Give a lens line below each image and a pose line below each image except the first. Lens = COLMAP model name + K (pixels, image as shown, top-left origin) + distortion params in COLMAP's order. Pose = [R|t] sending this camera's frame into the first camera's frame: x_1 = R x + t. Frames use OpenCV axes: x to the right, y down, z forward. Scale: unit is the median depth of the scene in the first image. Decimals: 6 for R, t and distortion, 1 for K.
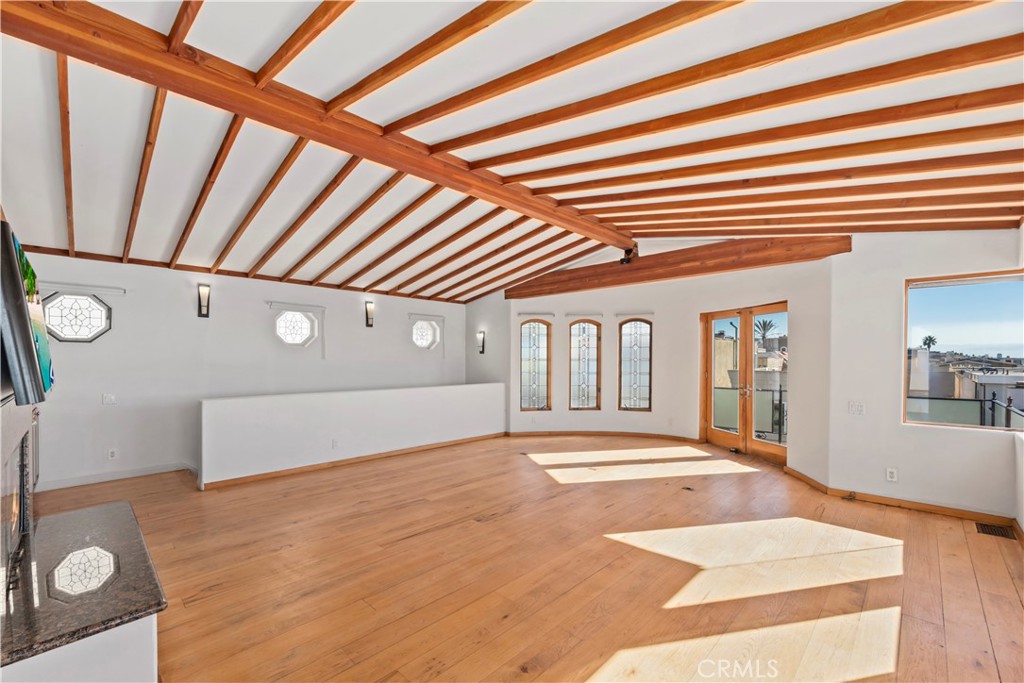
lens RADIAL K [[431.9, 0, 512.9], [0, 431.9, 361.9], [0, 0, 1]] dist [0.001131, 0.000086]
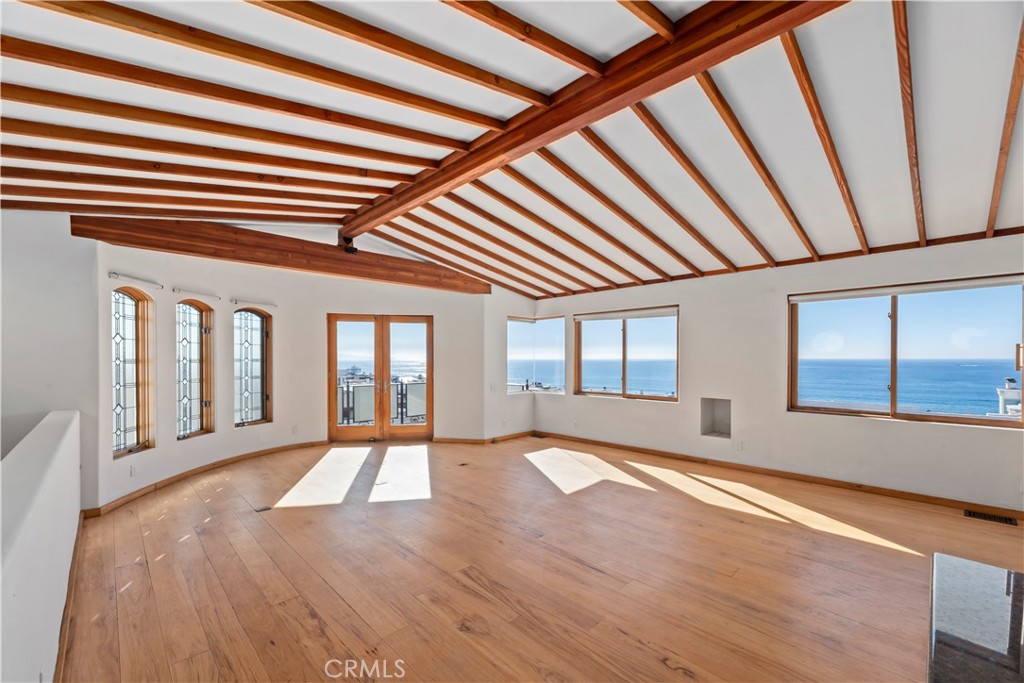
lens RADIAL K [[411.5, 0, 514.3], [0, 411.5, 360.5], [0, 0, 1]] dist [0.000941, 0.000102]
pose [[0.028736, -0.006712, 0.999564, -0.596518], [0.008336, 0.999944, 0.006474, -0.006704], [-0.999552, 0.008147, 0.028791, 0.644212]]
